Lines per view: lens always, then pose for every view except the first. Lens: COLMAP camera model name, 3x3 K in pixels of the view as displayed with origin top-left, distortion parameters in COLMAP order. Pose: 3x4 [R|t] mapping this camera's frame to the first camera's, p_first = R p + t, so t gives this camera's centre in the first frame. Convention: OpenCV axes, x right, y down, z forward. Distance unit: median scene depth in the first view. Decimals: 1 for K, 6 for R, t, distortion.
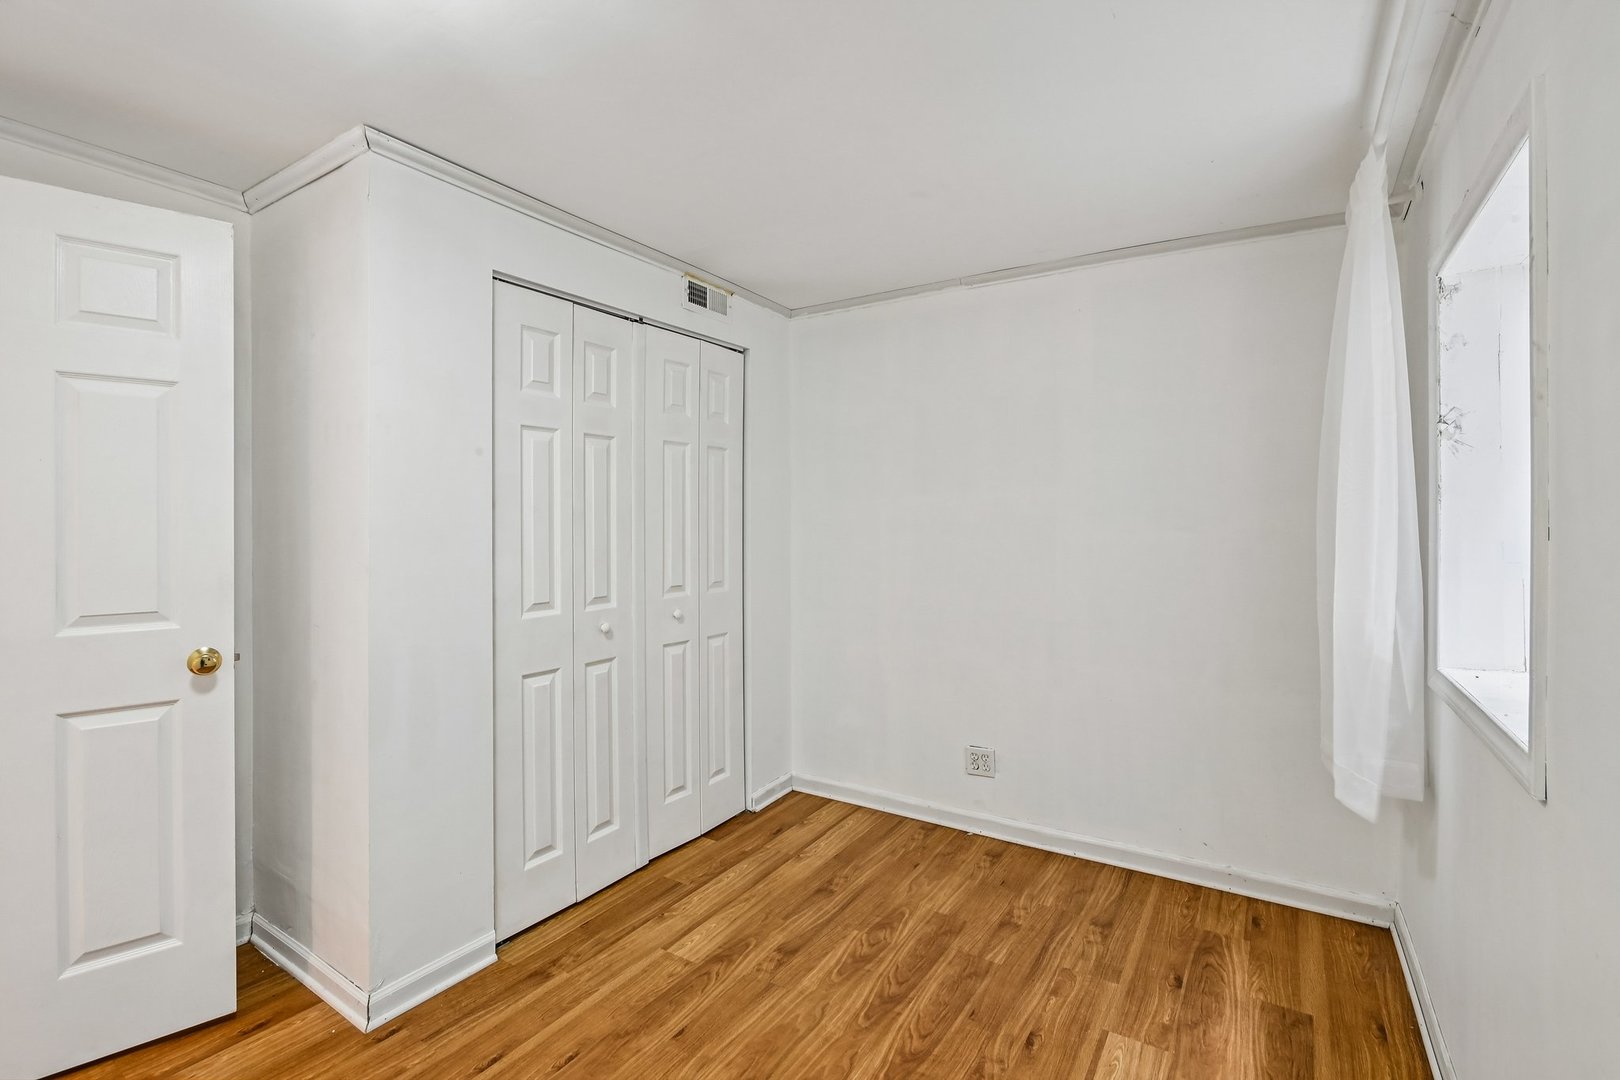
lens RADIAL K [[728.3, 0, 776.0], [0, 728.3, 524.0], [0, 0, 1]] dist [-0.000449, -0.002343]
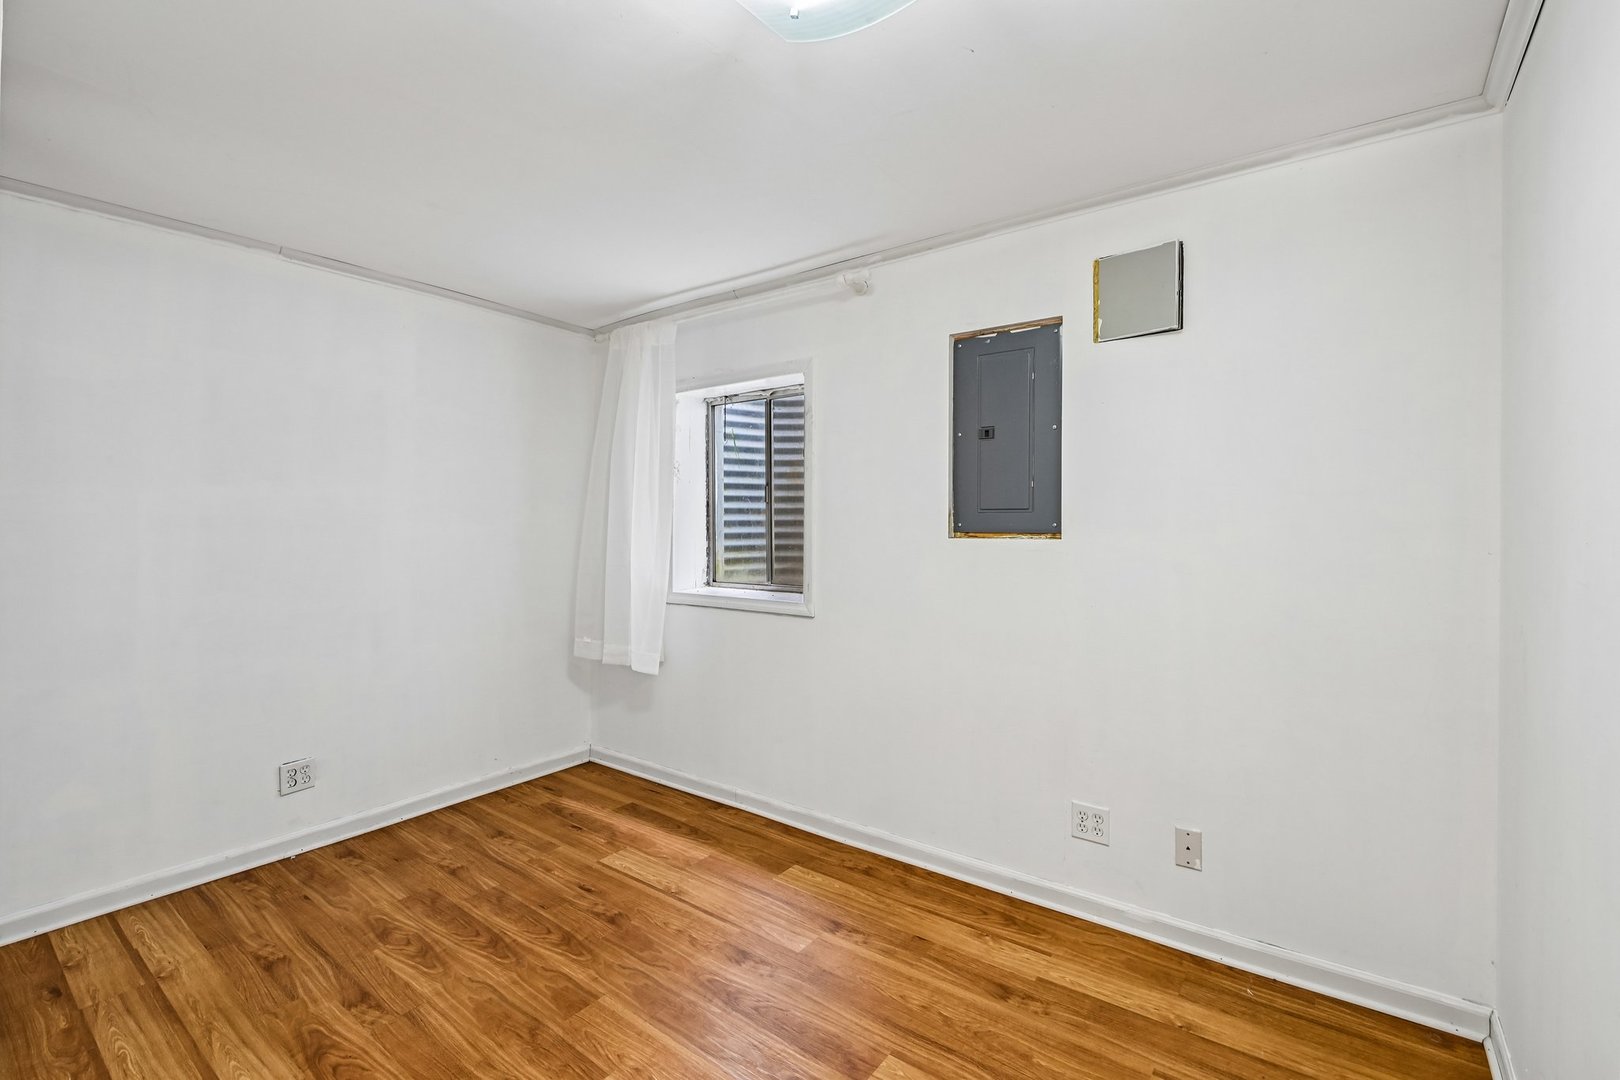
lens RADIAL K [[728.3, 0, 805.0], [0, 728.3, 536.6], [0, 0, 1]] dist [-0.000449, -0.002343]
pose [[0.069286, -0.018569, 0.997424, -0.759110], [0.007974, 0.999805, 0.018059, 0.012186], [-0.997565, 0.006702, 0.069421, 0.368337]]
